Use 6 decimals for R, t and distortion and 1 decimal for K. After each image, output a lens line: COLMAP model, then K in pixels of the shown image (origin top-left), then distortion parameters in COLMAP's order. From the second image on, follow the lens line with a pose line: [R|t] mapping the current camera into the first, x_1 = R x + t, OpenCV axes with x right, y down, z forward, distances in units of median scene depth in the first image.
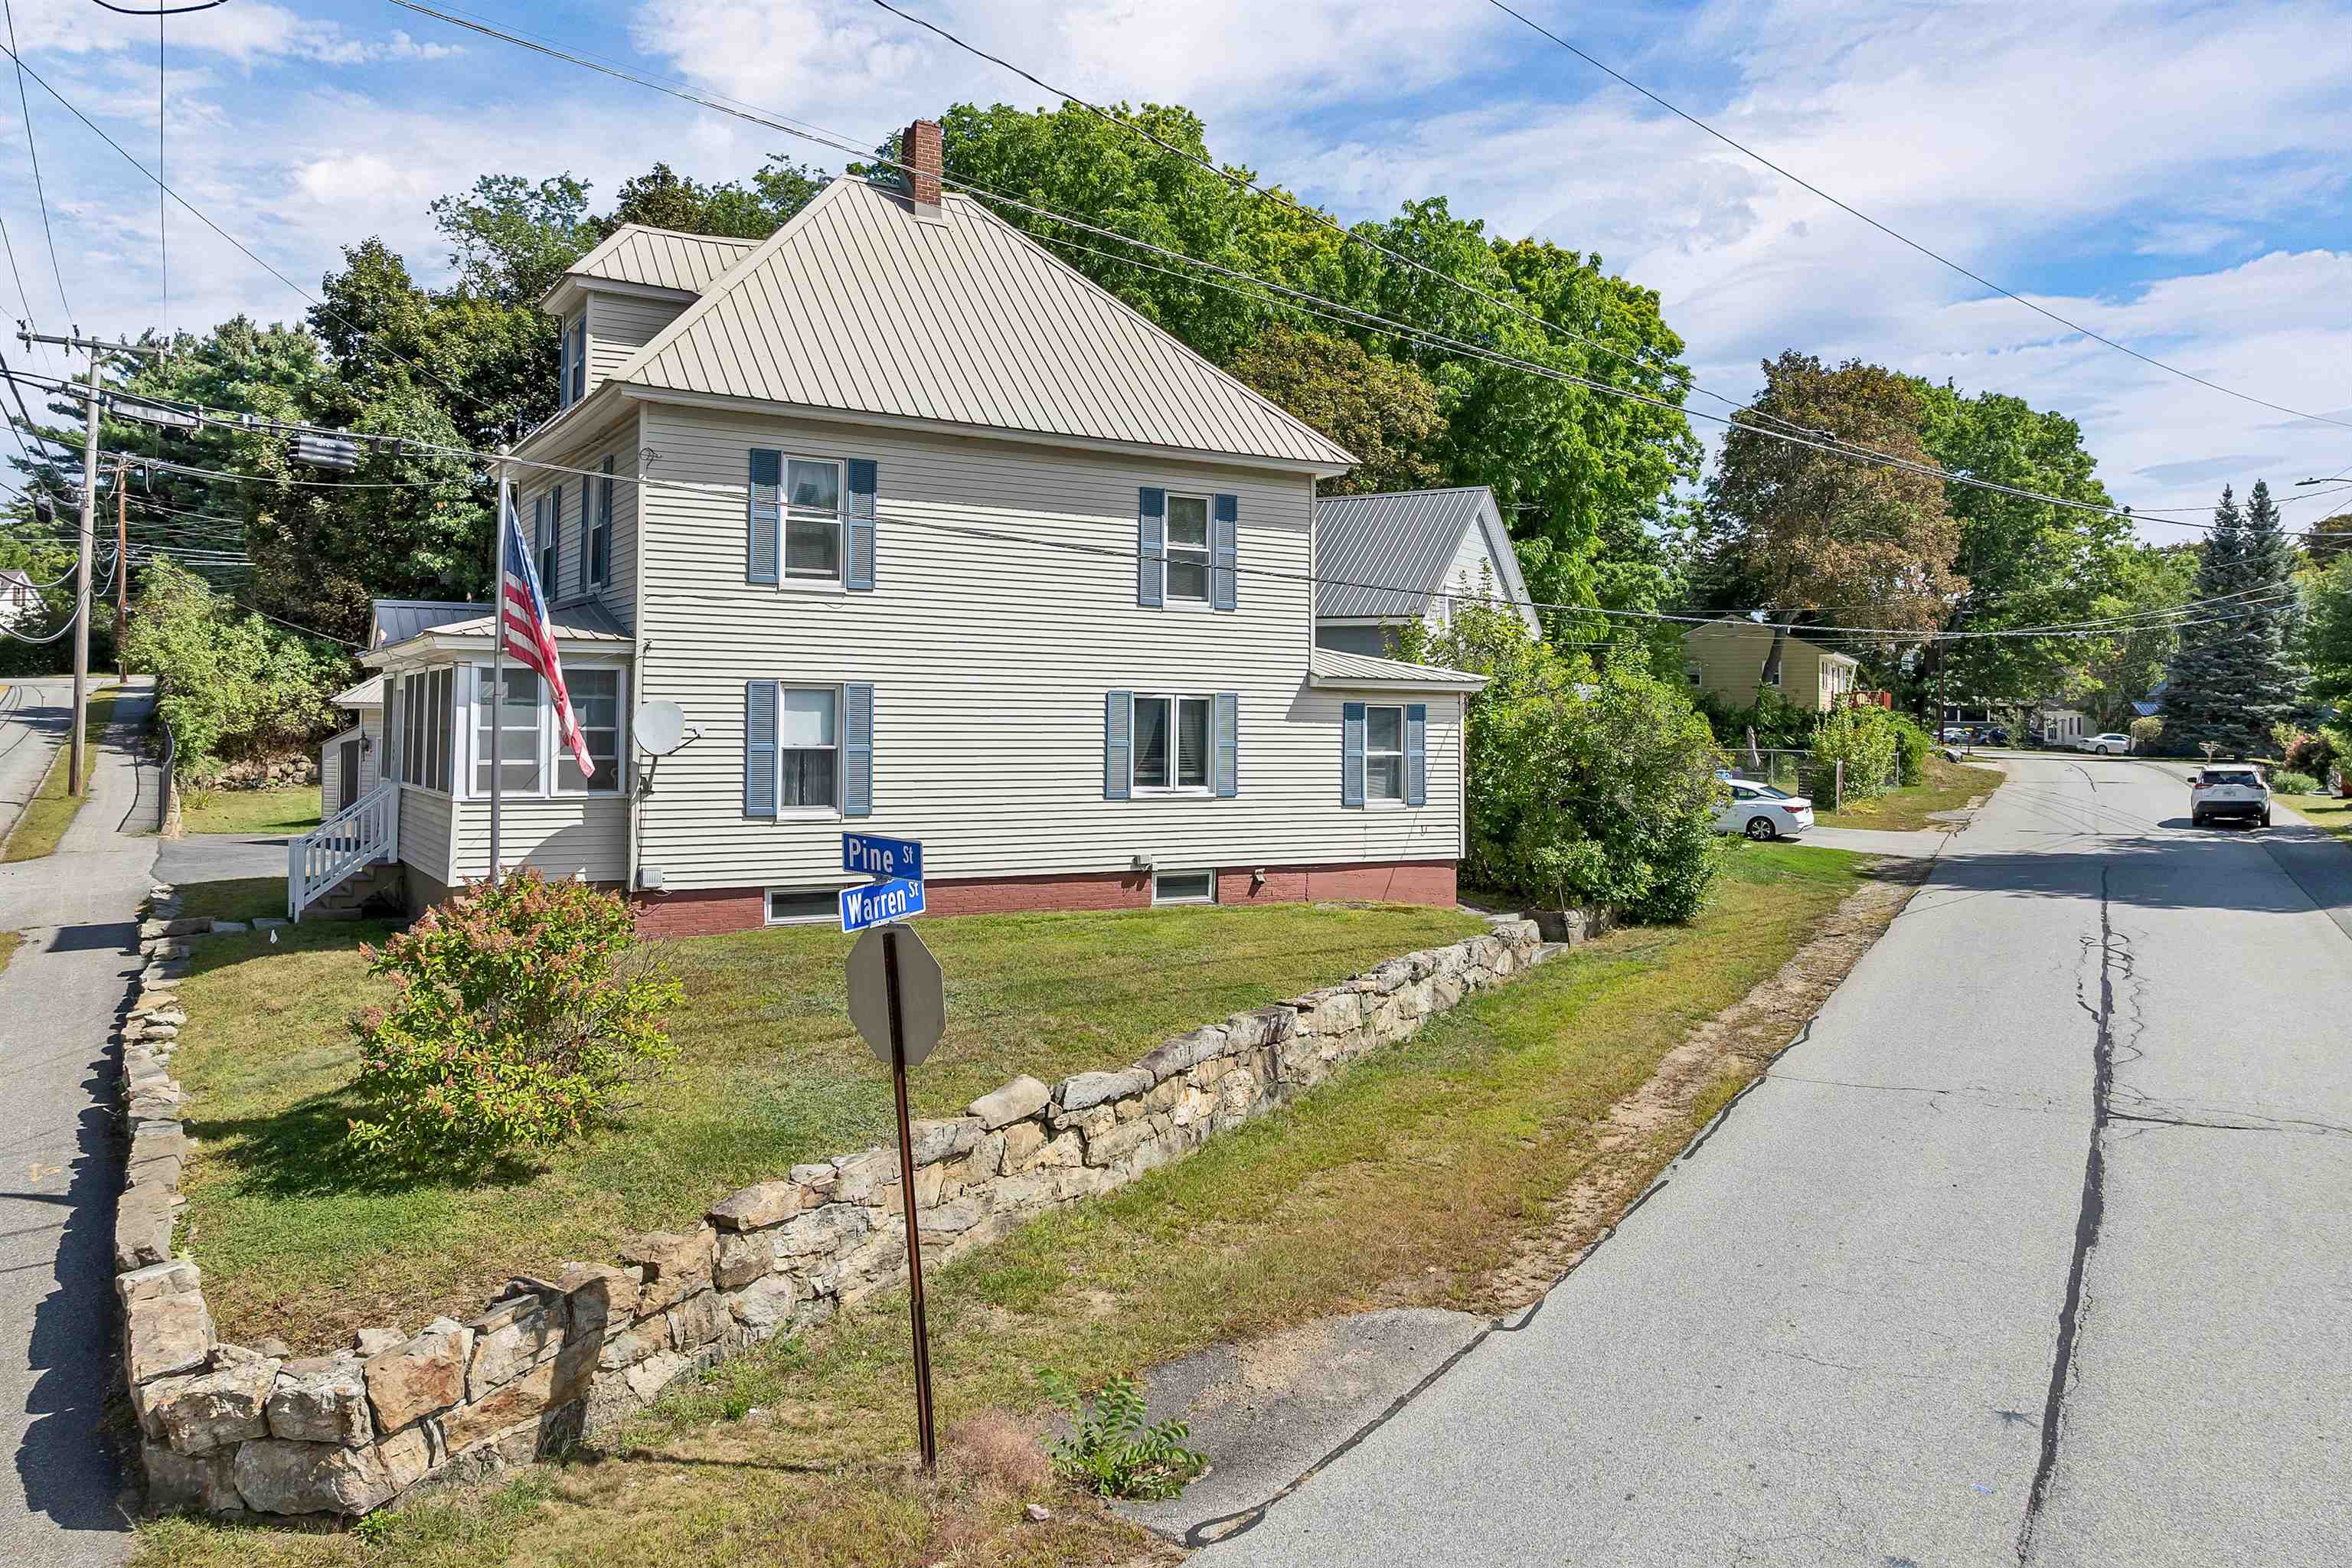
lens RADIAL K [[1694.1, 0, 1210.3], [0, 1694.1, 678.5], [0, 0, 1]] dist [-0.048428, -0.004628]
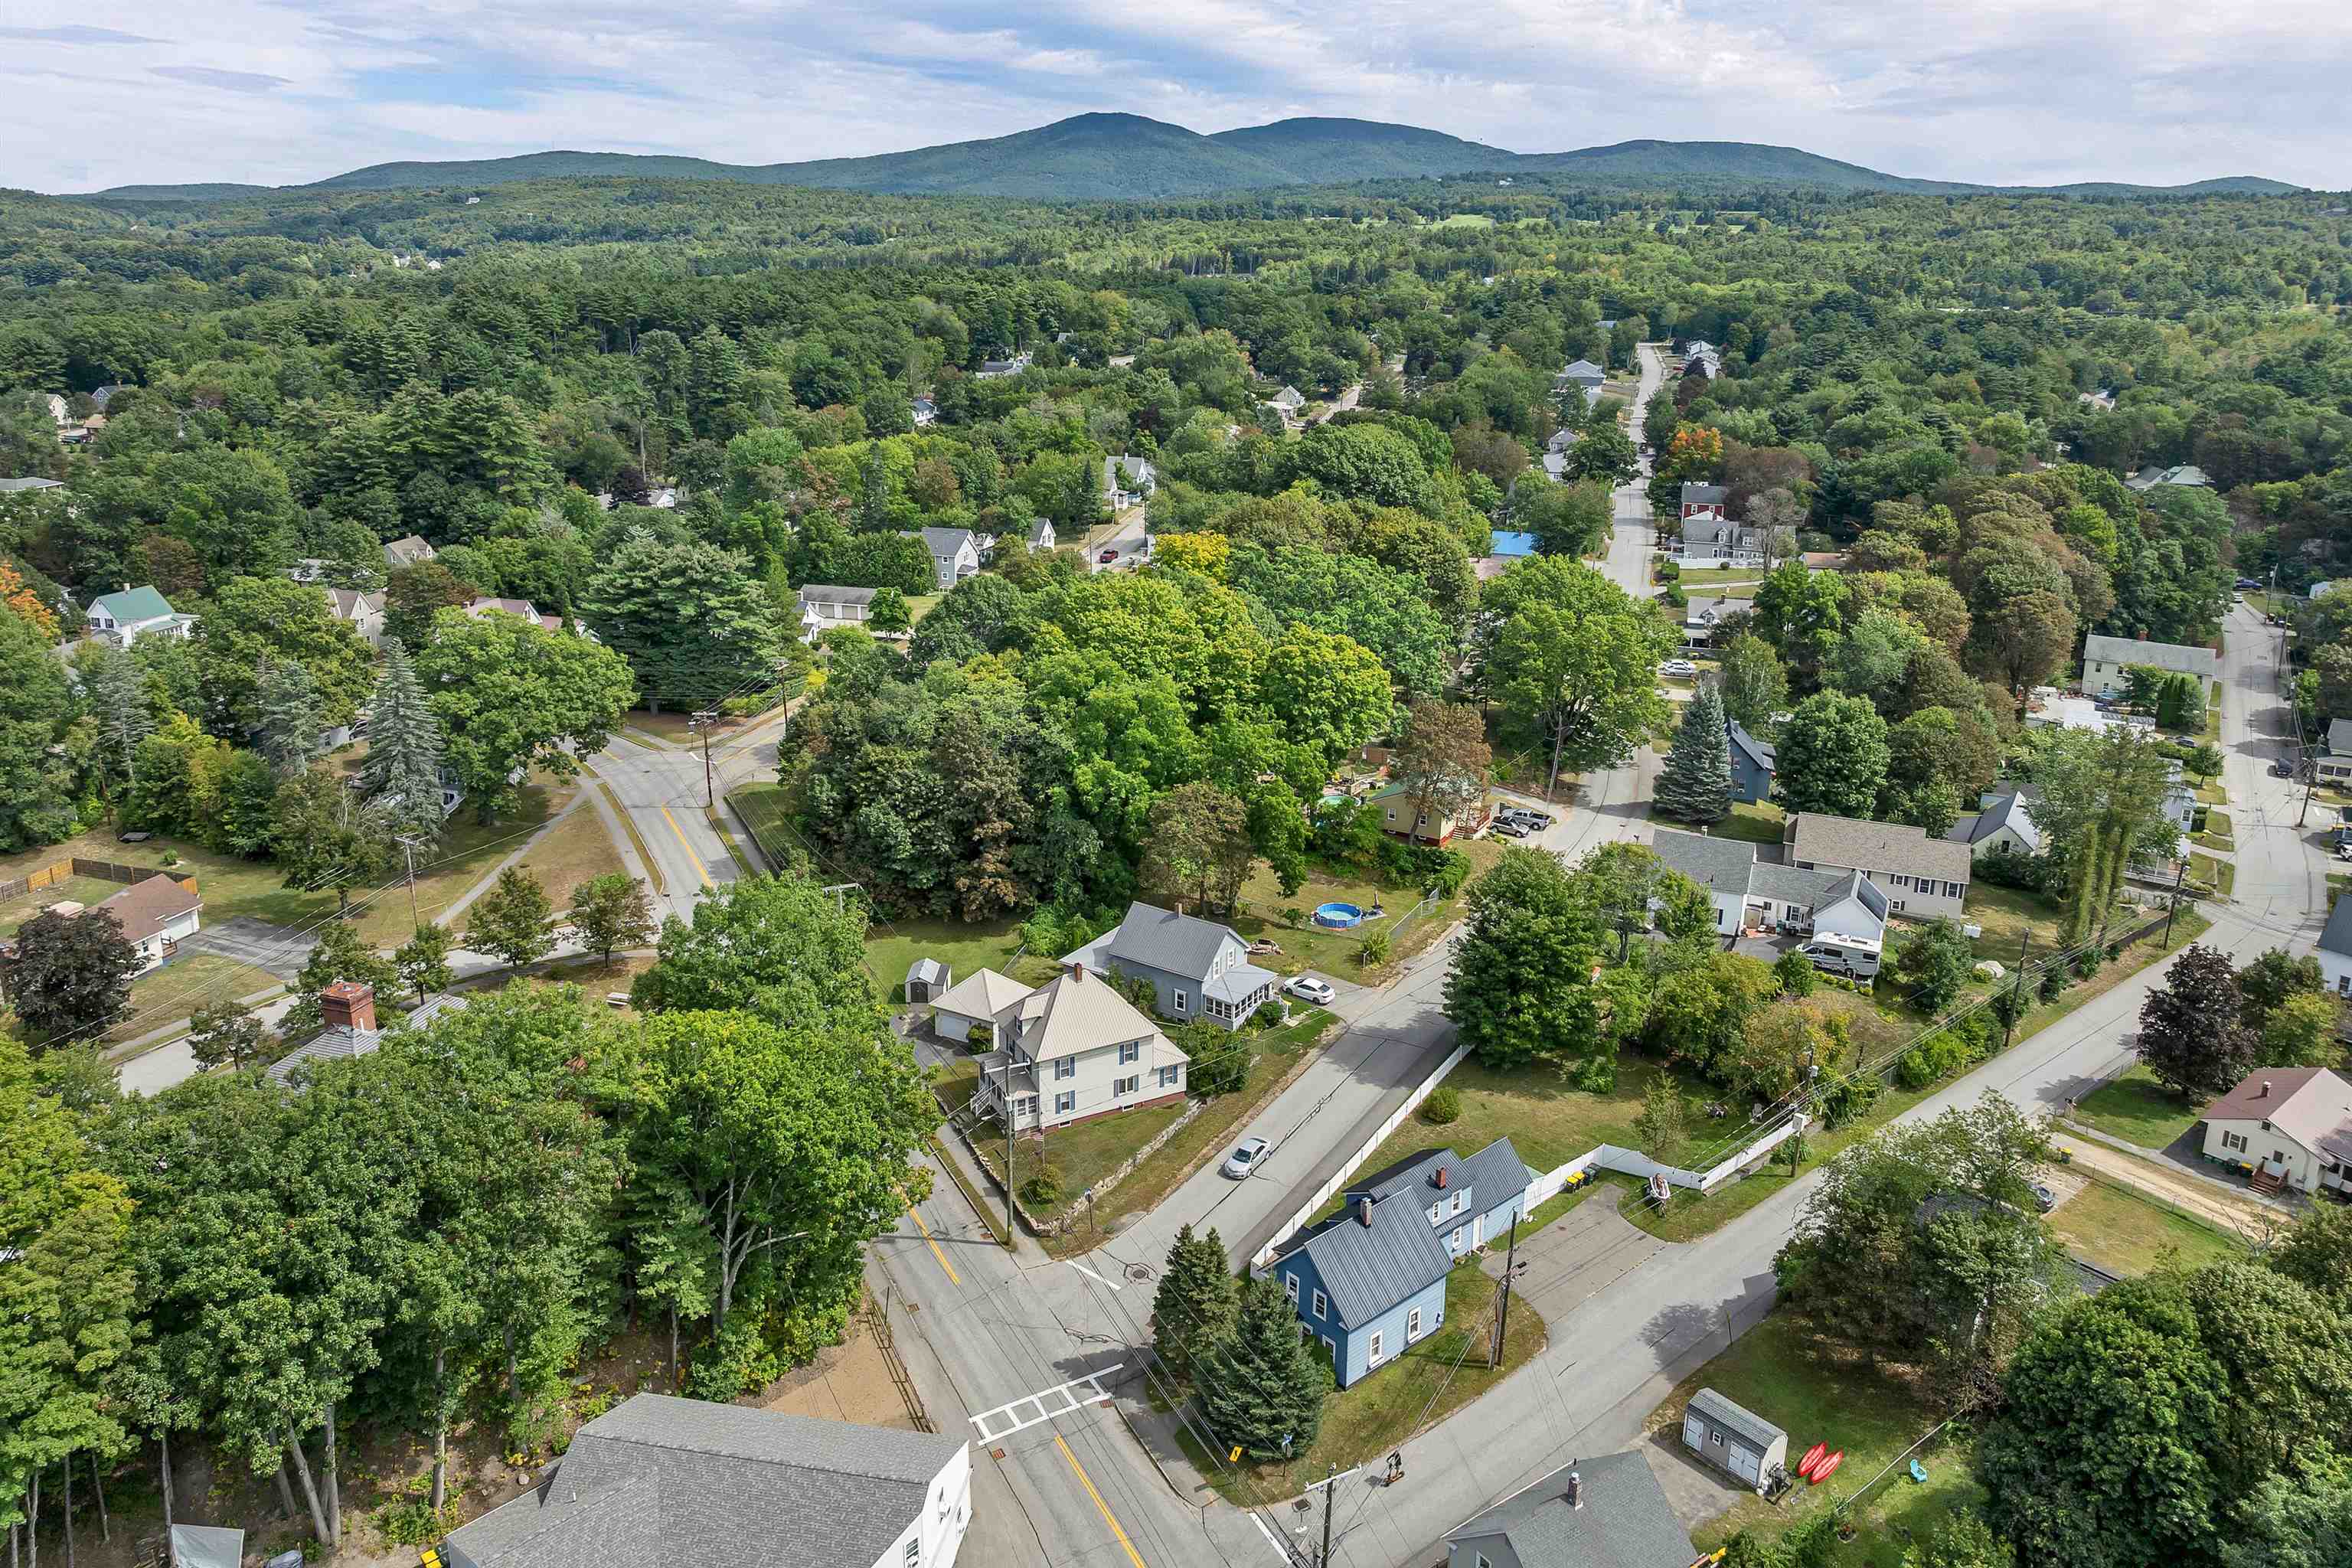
lens RADIAL K [[1690.9, 0, 1187.9], [0, 1690.9, 675.9], [0, 0, 1]] dist [-0.037217, 0.000681]
pose [[0.998178, 0.017597, -0.057710, 0.231481], [-0.000401, 0.958434, 0.285314, -1.375416], [0.060332, -0.284771, 0.956695, -1.899348]]
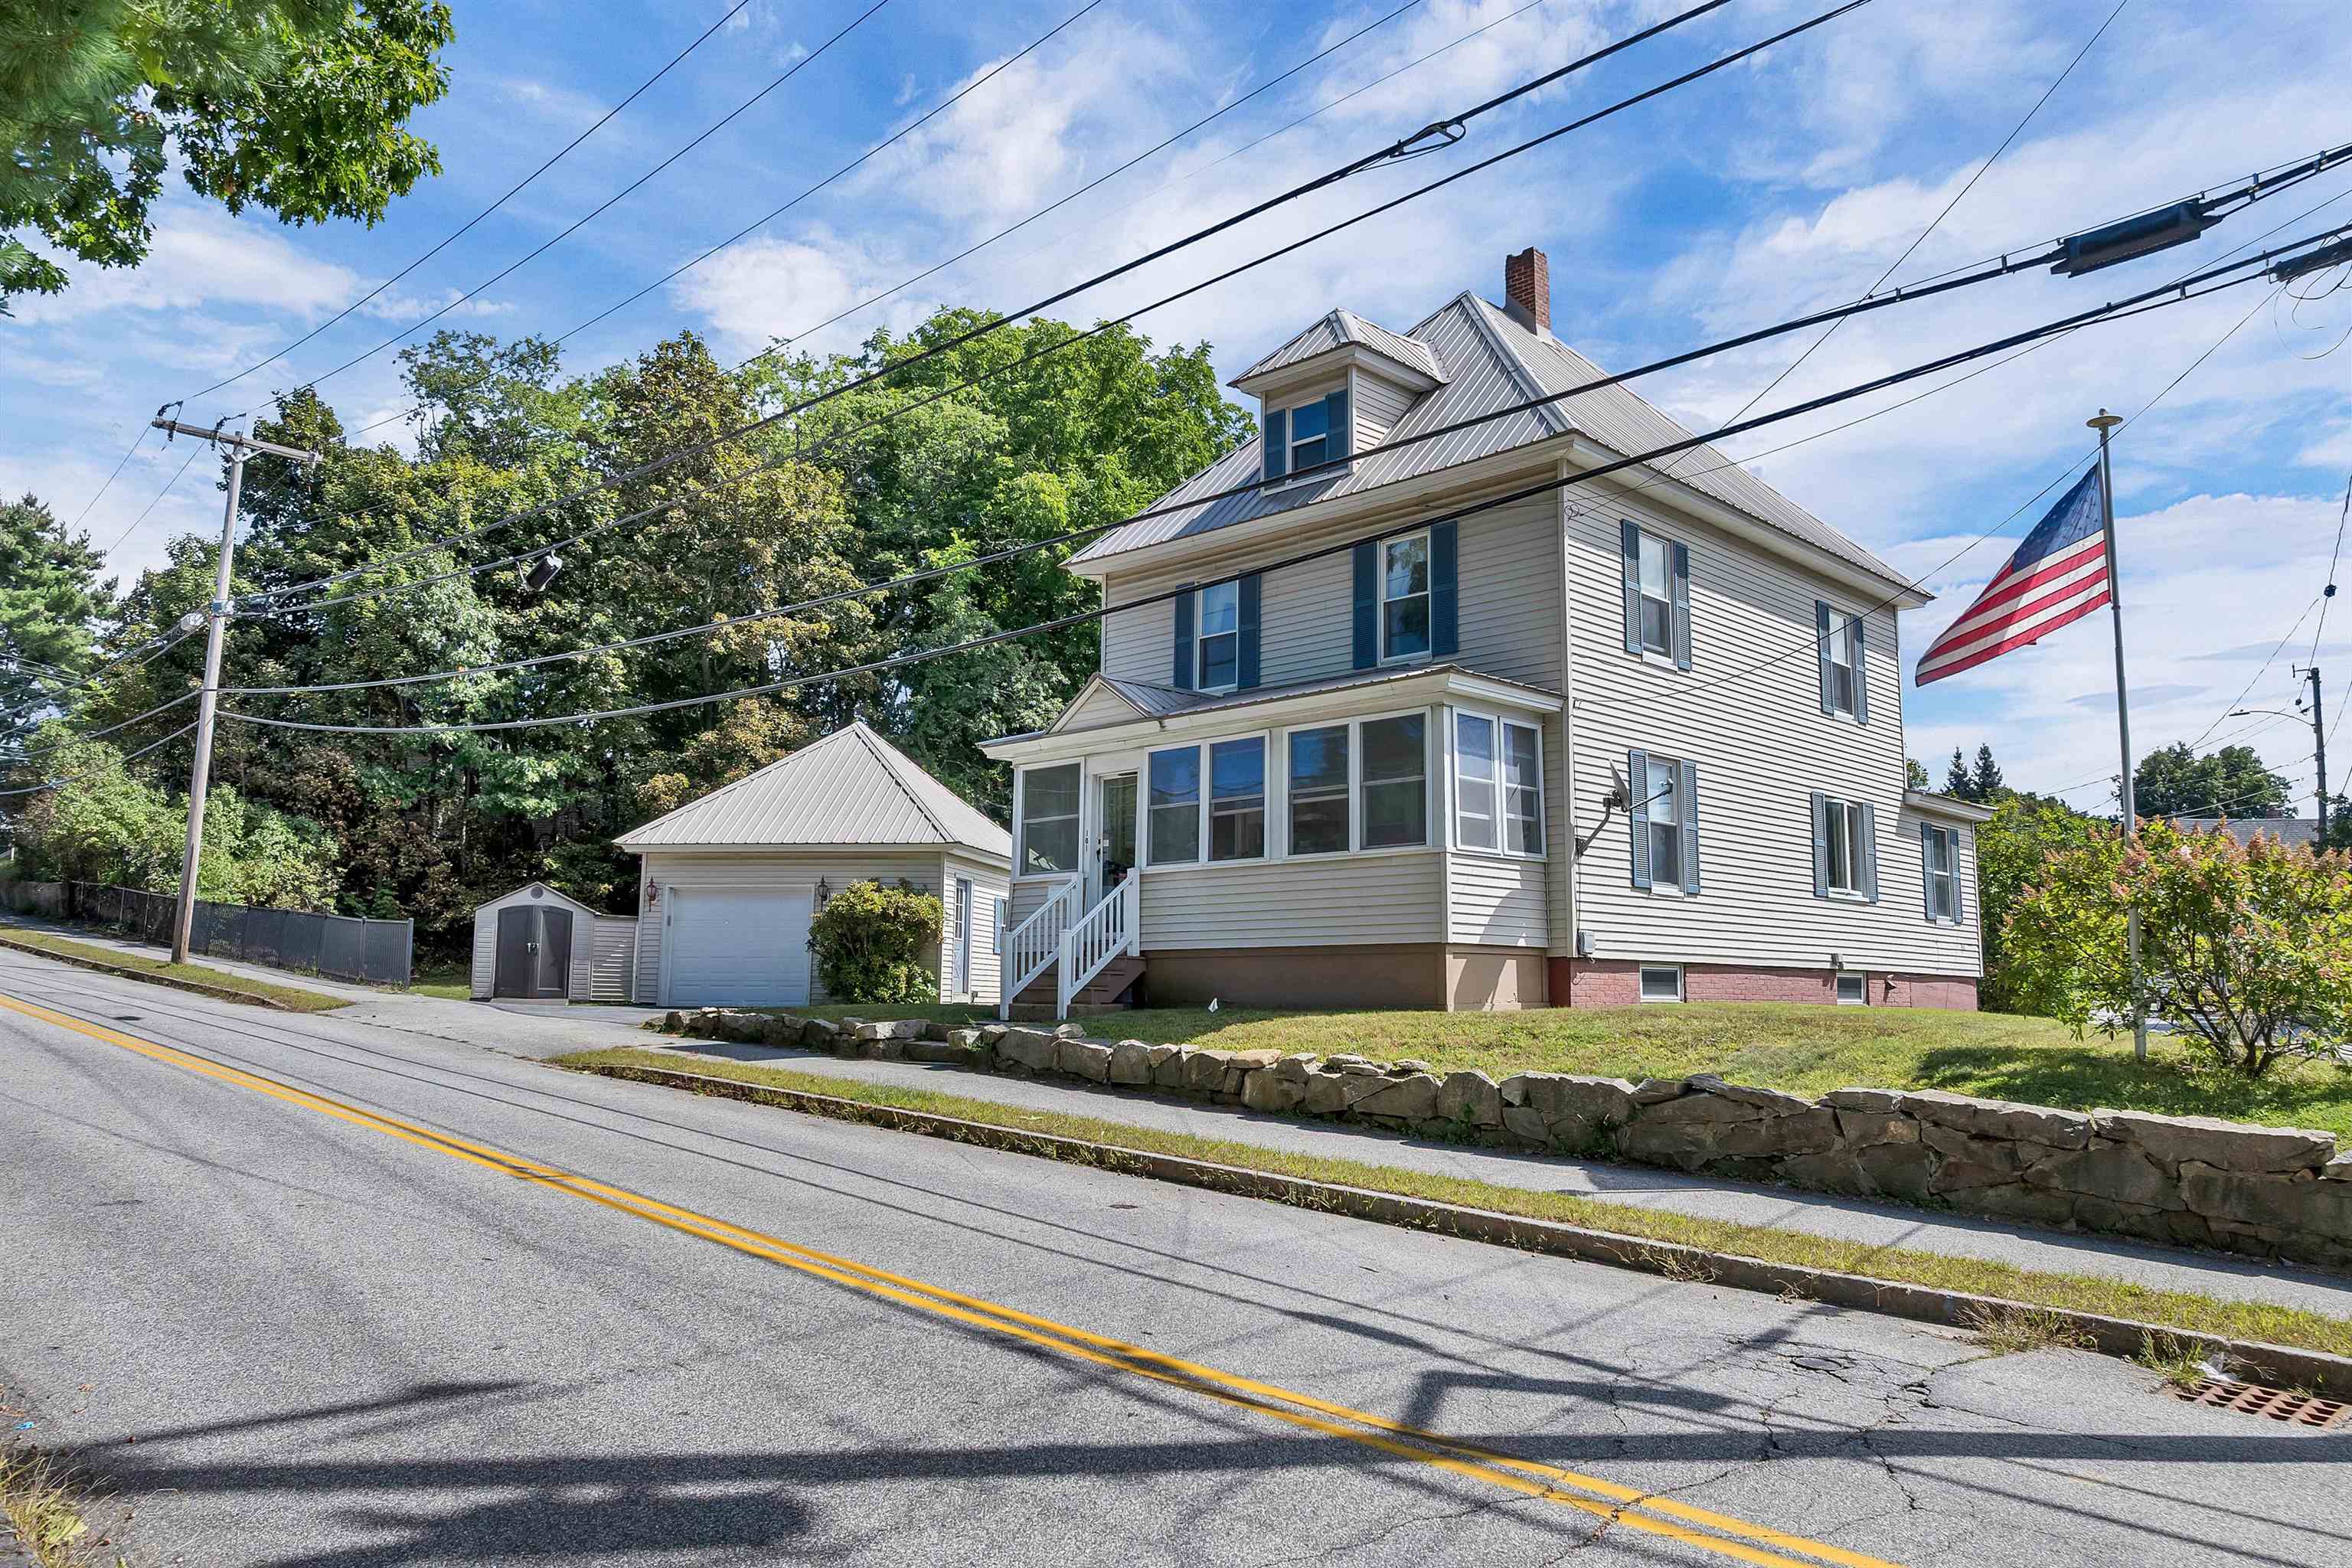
lens RADIAL K [[1702.9, 0, 1189.9], [0, 1702.9, 775.8], [0, 0, 1]] dist [-0.044365, -0.003786]
pose [[0.973172, 0.029137, 0.228228, -0.313244], [-0.005107, 0.994440, -0.105182, 0.050923], [-0.230024, 0.101195, 0.967909, 0.042150]]
